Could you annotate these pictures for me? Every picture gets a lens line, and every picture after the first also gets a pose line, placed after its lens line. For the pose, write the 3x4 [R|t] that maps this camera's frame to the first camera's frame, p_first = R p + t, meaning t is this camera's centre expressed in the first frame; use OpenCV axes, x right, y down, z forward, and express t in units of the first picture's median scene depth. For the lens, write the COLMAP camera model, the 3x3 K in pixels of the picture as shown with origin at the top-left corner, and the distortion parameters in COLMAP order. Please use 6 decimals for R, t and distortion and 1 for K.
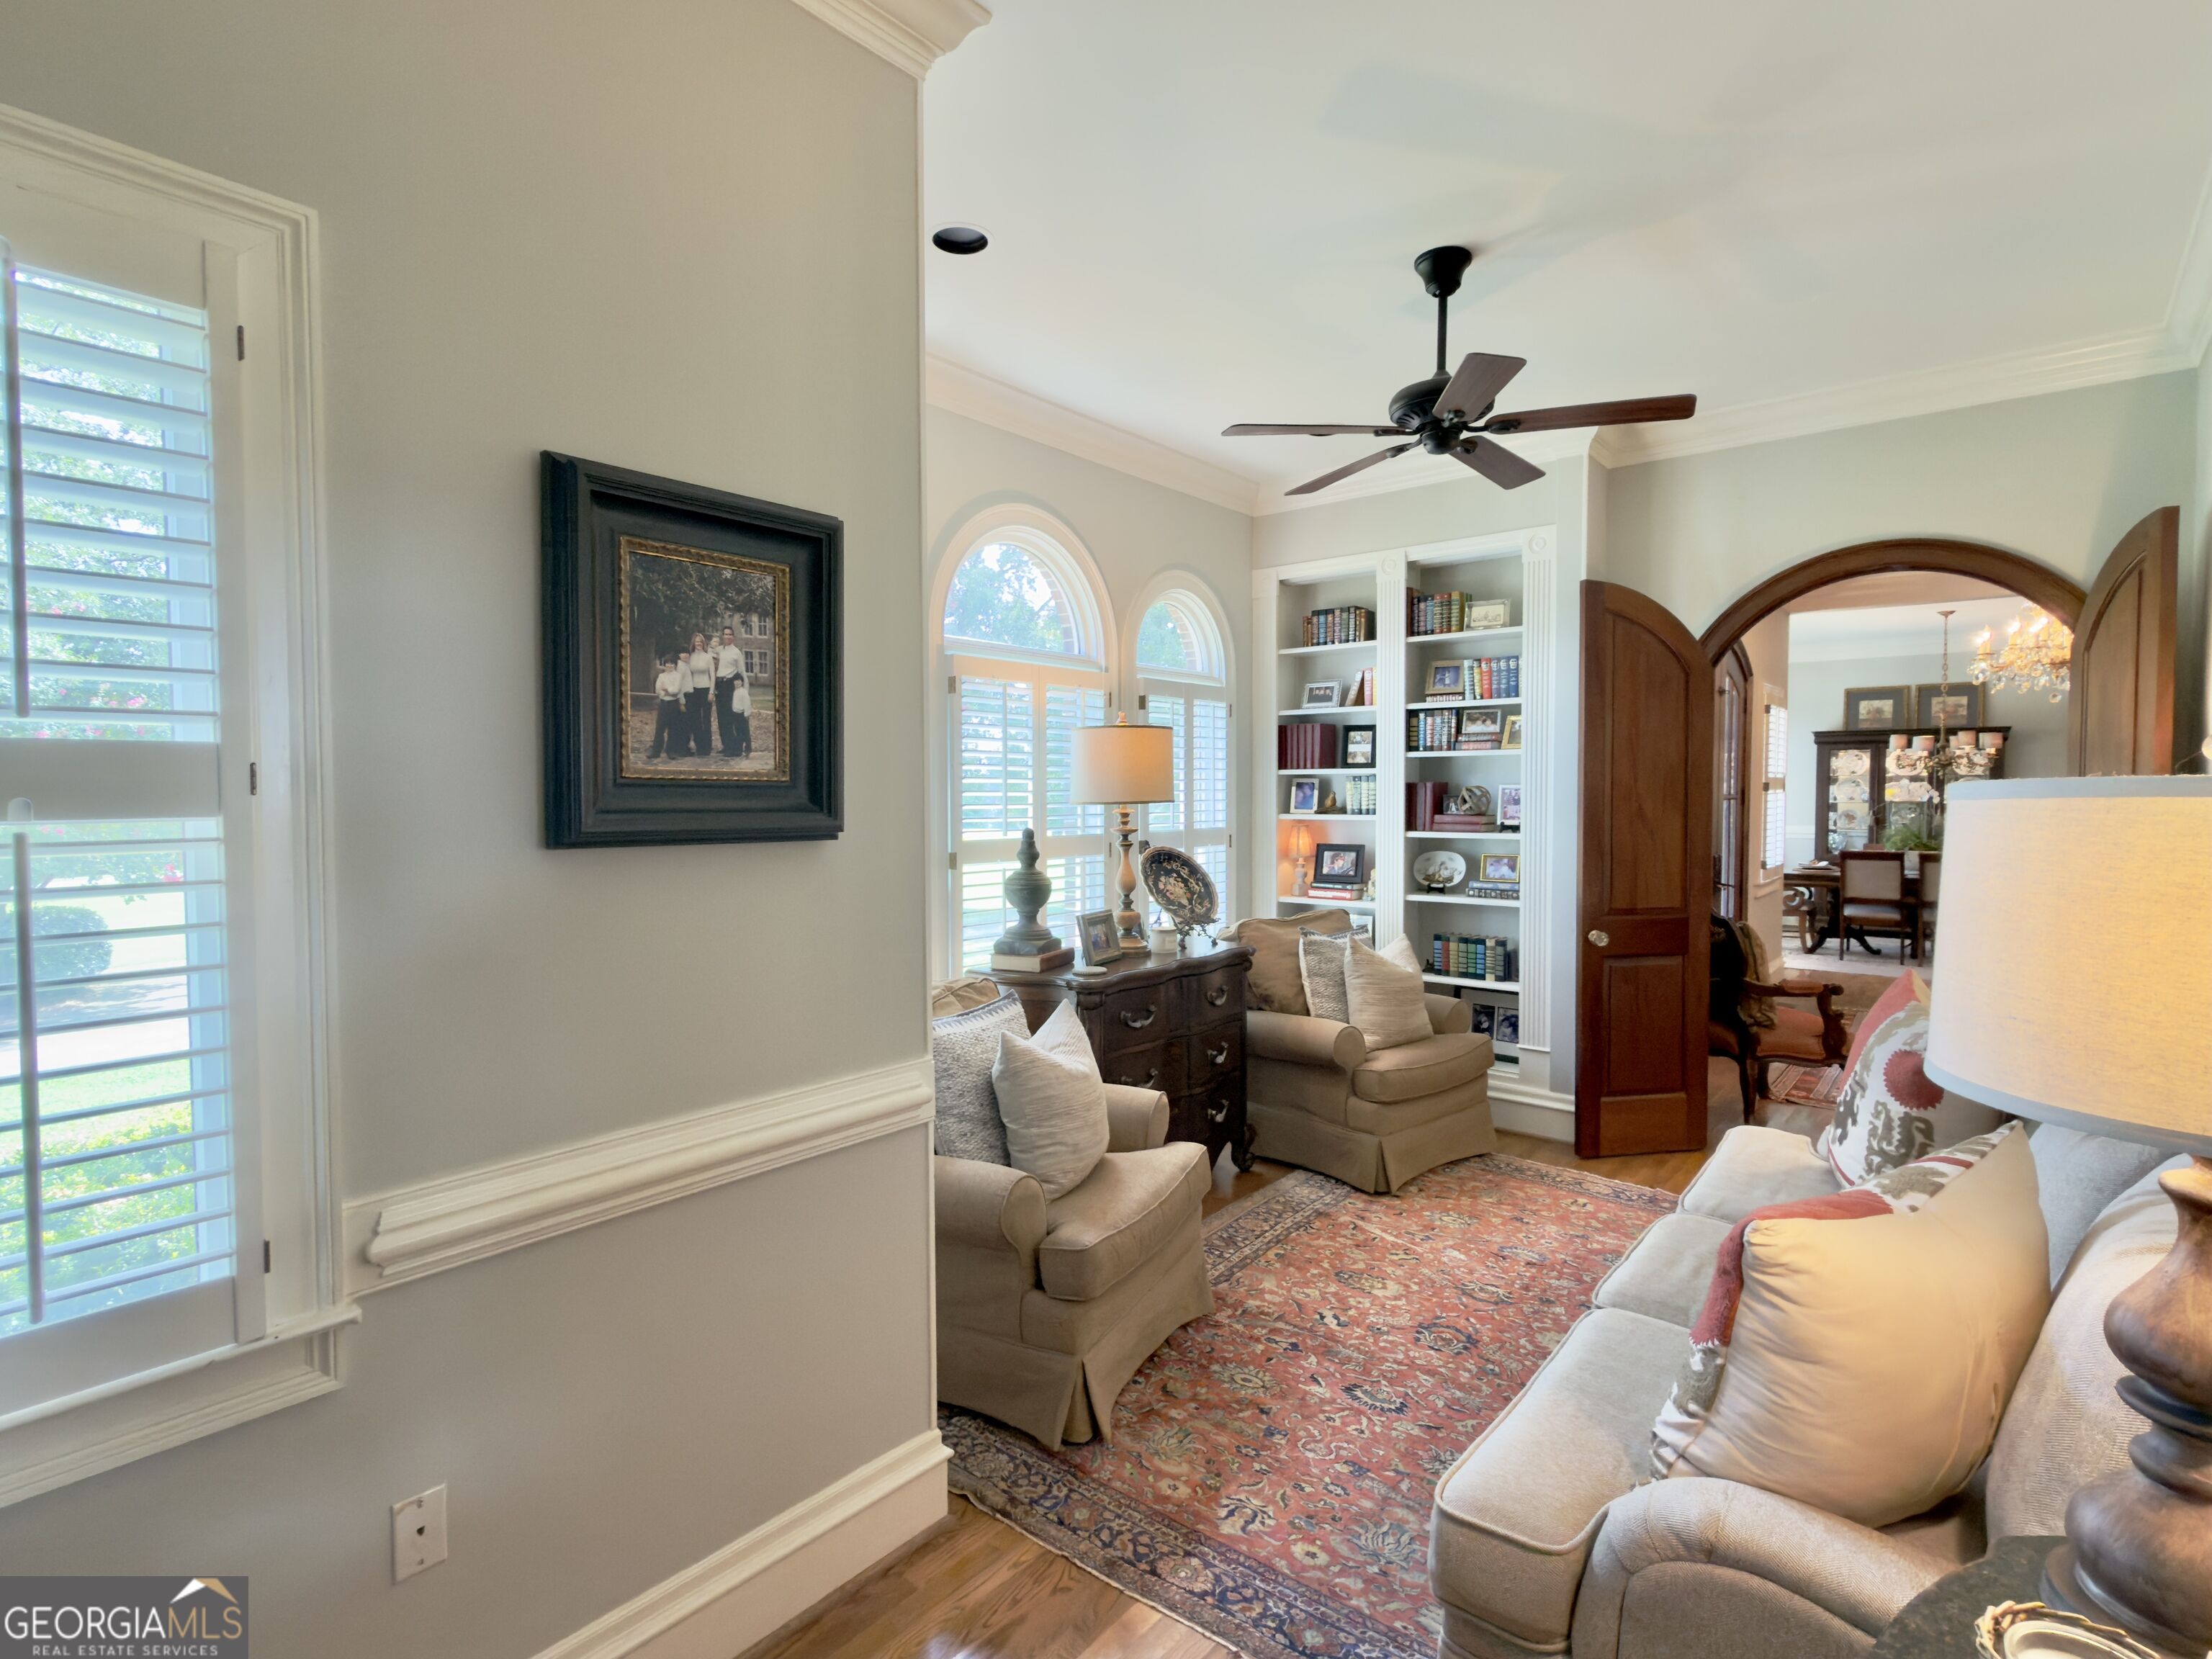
lens RADIAL K [[1103.2, 0, 1105.7], [0, 1103.2, 823.0], [0, 0, 1]] dist [-0.000466, 0.000800]
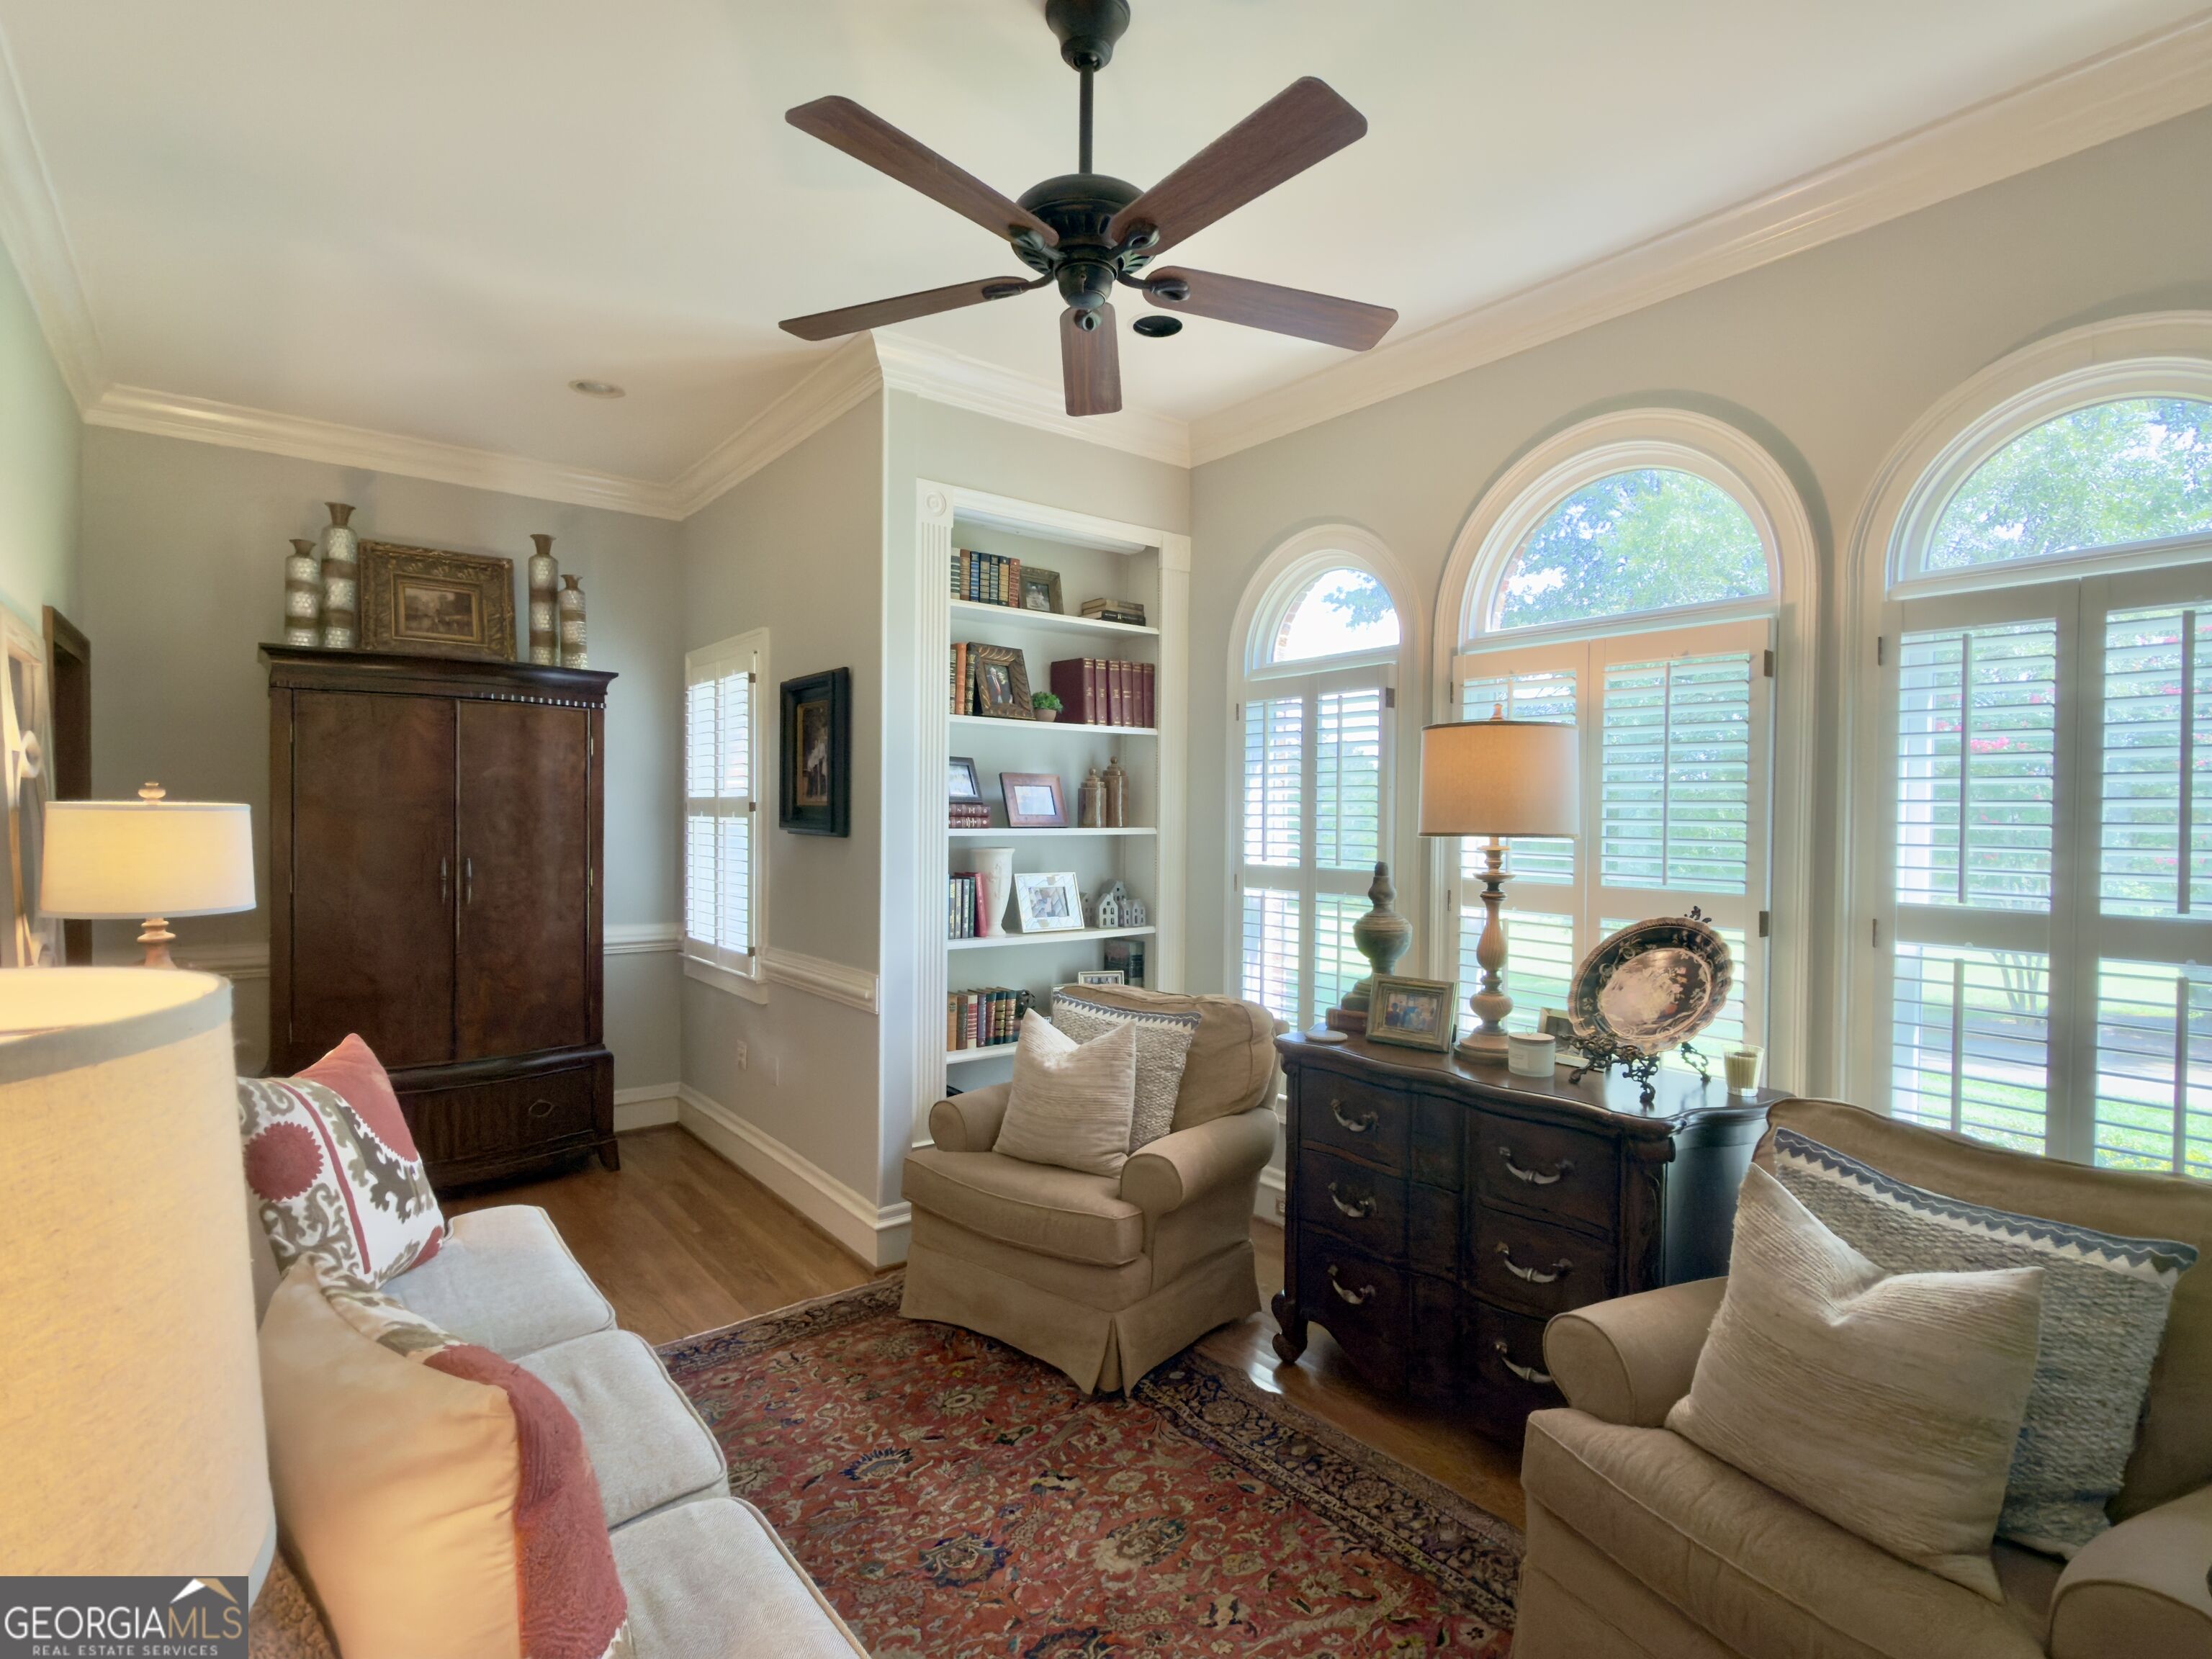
lens RADIAL K [[1103.2, 0, 1106.1], [0, 1103.2, 822.9], [0, 0, 1]] dist [-0.000466, 0.000800]
pose [[-0.217539, 0.007658, -0.976022, 0.712849], [-0.037853, 0.999151, 0.016276, -0.027440], [0.975317, 0.040486, -0.217064, 0.879649]]
